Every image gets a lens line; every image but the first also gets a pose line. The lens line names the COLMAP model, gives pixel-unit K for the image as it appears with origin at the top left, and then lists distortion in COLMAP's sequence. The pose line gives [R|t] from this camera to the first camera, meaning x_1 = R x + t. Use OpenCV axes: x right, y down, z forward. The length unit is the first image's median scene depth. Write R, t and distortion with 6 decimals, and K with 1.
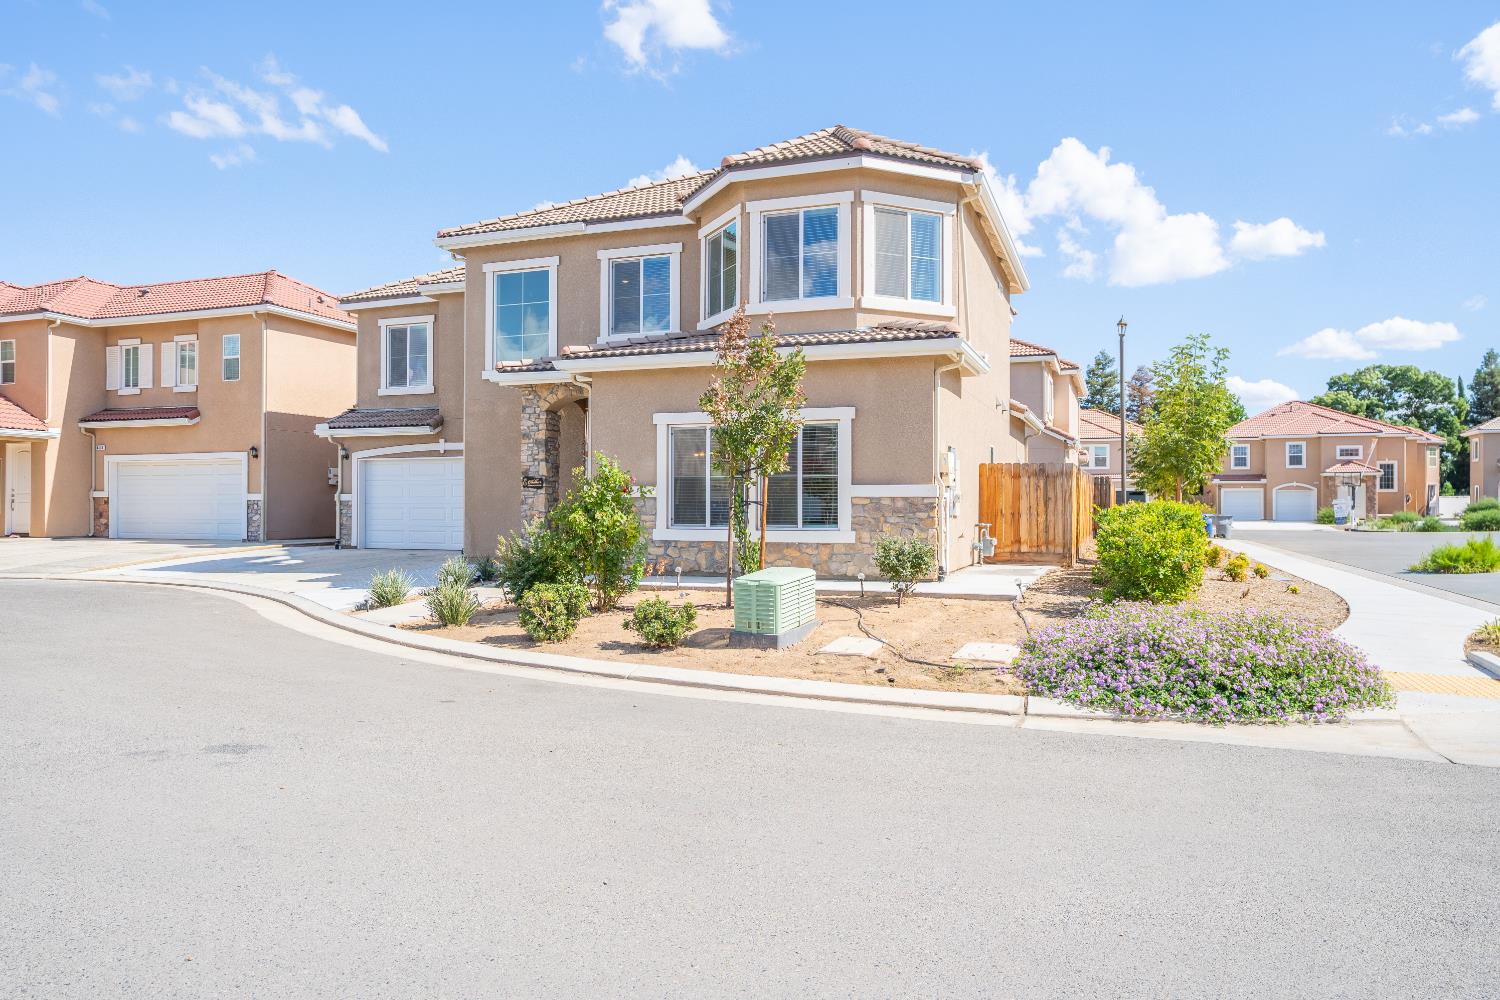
lens RADIAL K [[1011.4, 0, 753.5], [0, 1011.4, 502.2], [0, 0, 1]] dist [-0.021615, -0.000730]
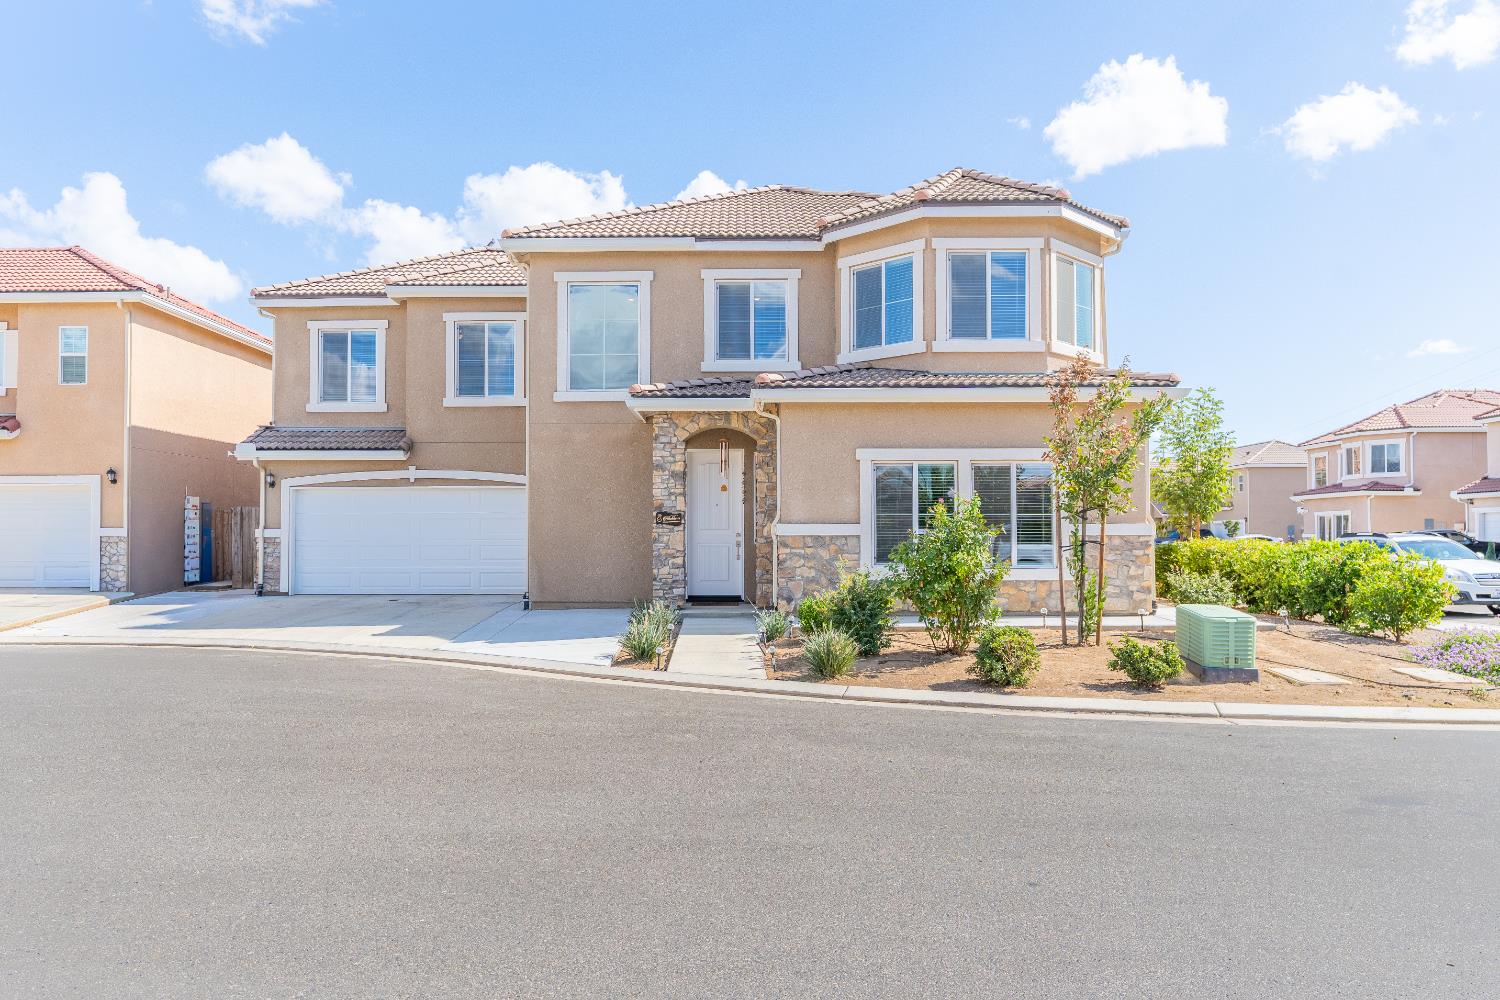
lens RADIAL K [[1070.7, 0, 718.2], [0, 1070.7, 514.1], [0, 0, 1]] dist [-0.006073, -0.015139]
pose [[0.943675, 0.005590, 0.330828, -0.472584], [0.000667, 0.999823, -0.018796, -0.005088], [-0.330874, 0.017957, 0.943504, 0.069265]]
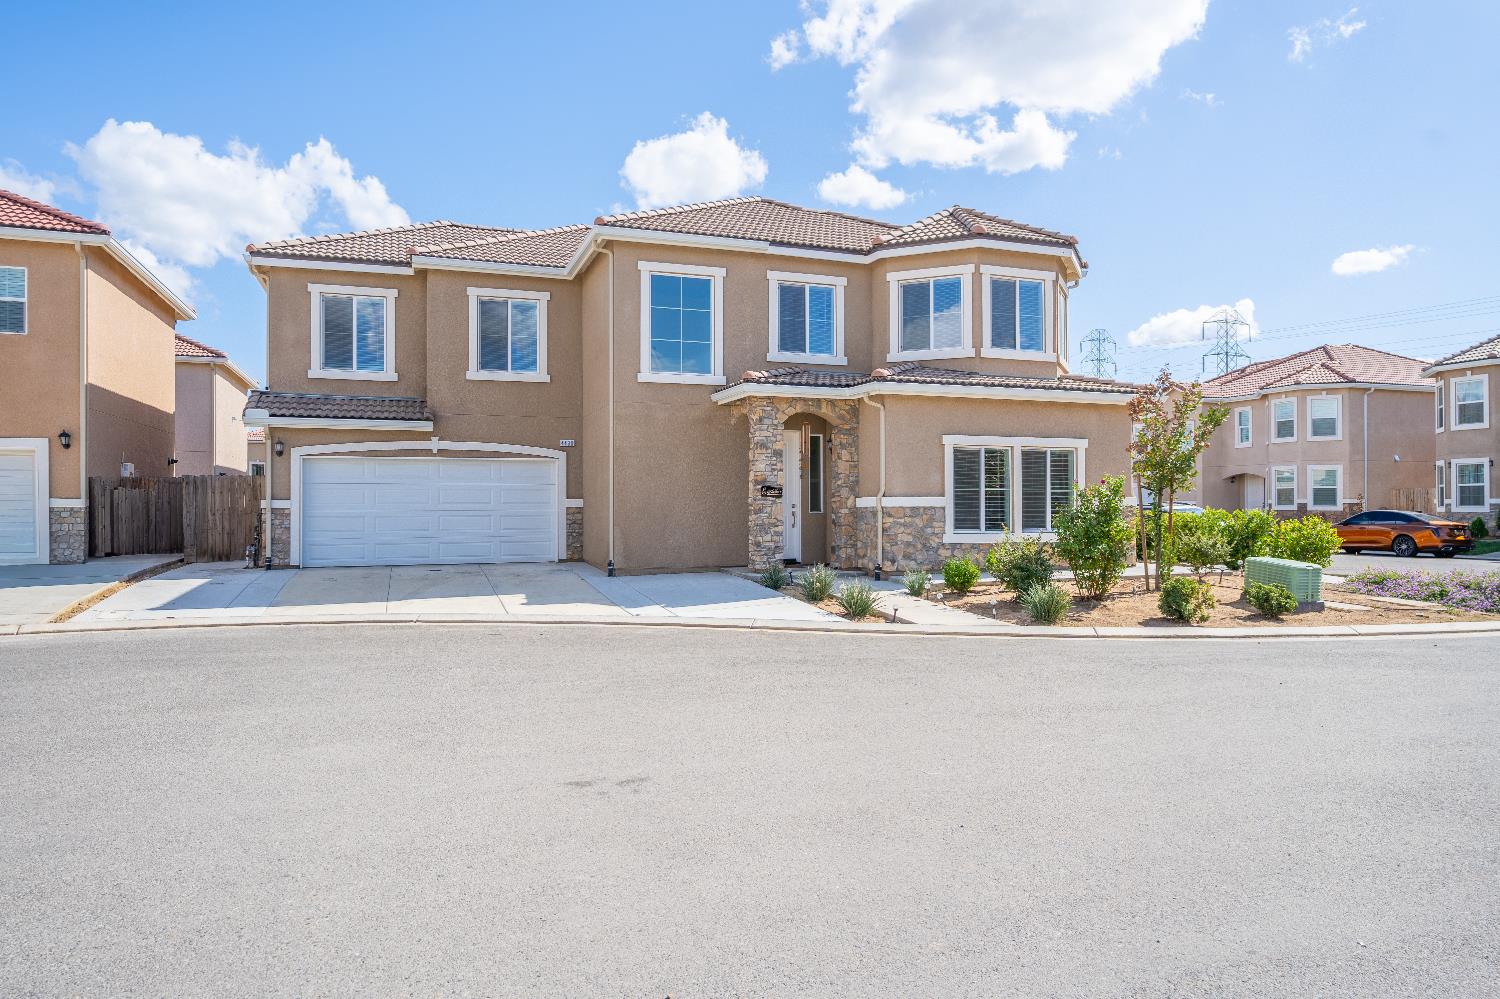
lens RADIAL K [[971.6, 0, 750.0], [0, 971.6, 501.5], [0, 0, 1]] dist [-0.017654, 0.006961]
pose [[0.758636, 0.001953, 0.651512, -0.837703], [-0.000336, 0.999997, -0.002606, -0.006668], [-0.651514, 0.001758, 0.758634, 0.251272]]
